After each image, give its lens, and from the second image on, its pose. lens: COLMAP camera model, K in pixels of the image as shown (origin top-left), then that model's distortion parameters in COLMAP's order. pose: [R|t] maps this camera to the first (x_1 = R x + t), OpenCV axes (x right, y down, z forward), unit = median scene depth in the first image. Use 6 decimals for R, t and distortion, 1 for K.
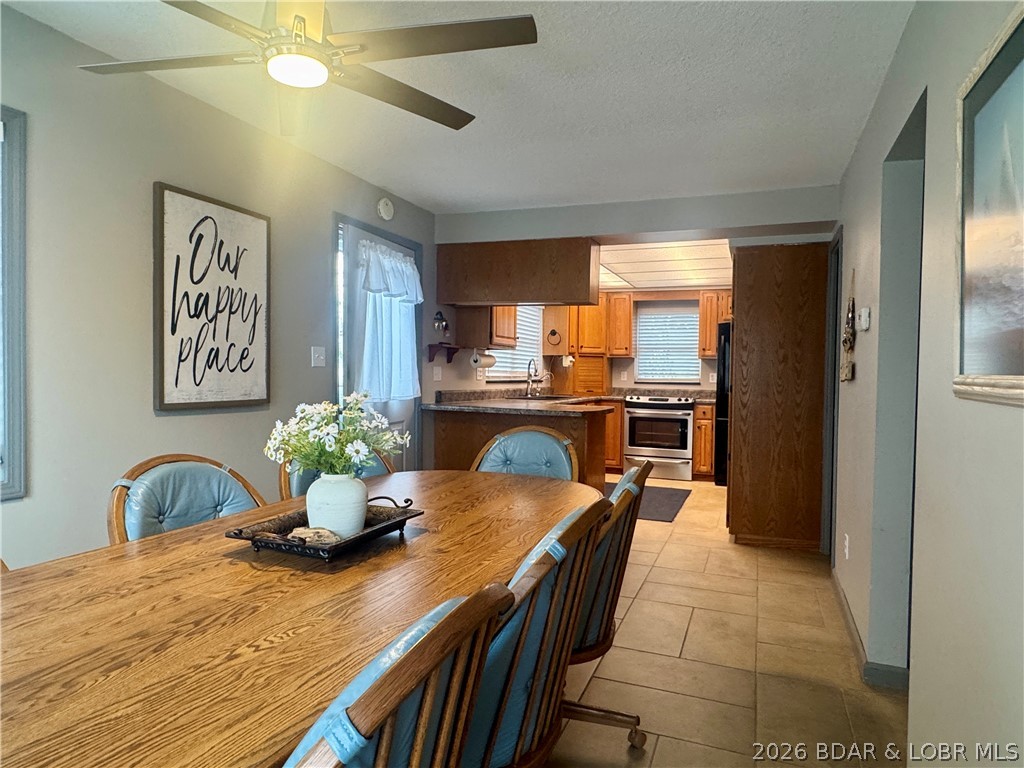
lens RADIAL K [[640.9, 0, 512.0], [0, 640.9, 384.0], [0, 0, 1]] dist [0.000188, 0.000385]
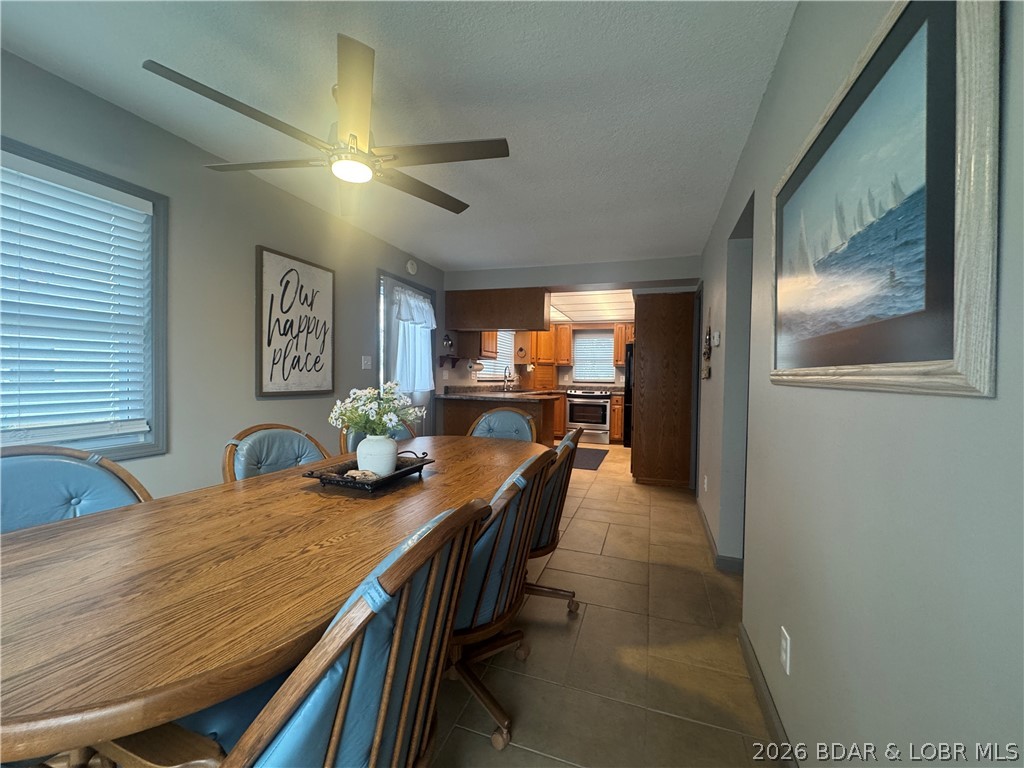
lens RADIAL K [[413.1, 0, 512.4], [0, 413.1, 382.6], [0, 0, 1]] dist [-0.000140, -0.000011]
pose [[0.999095, 0.001120, 0.042508, 0.003588], [-0.000958, 0.999992, -0.003832, 0.011291], [-0.042512, 0.003787, 0.999089, 0.002983]]
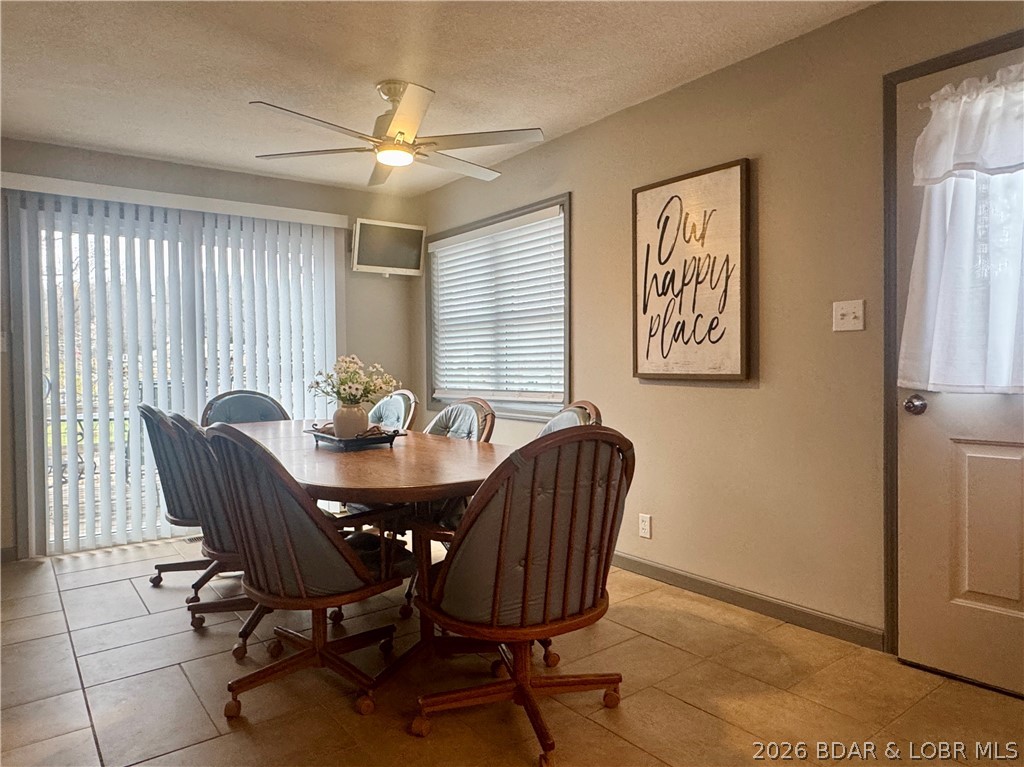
lens RADIAL K [[640.9, 0, 512.0], [0, 640.9, 383.5], [0, 0, 1]] dist [0.000188, 0.000385]
pose [[-0.503374, 0.014921, -0.863940, 0.599674], [-0.018467, 0.999437, 0.028022, 0.020717], [0.863871, 0.030060, -0.502815, 1.383787]]
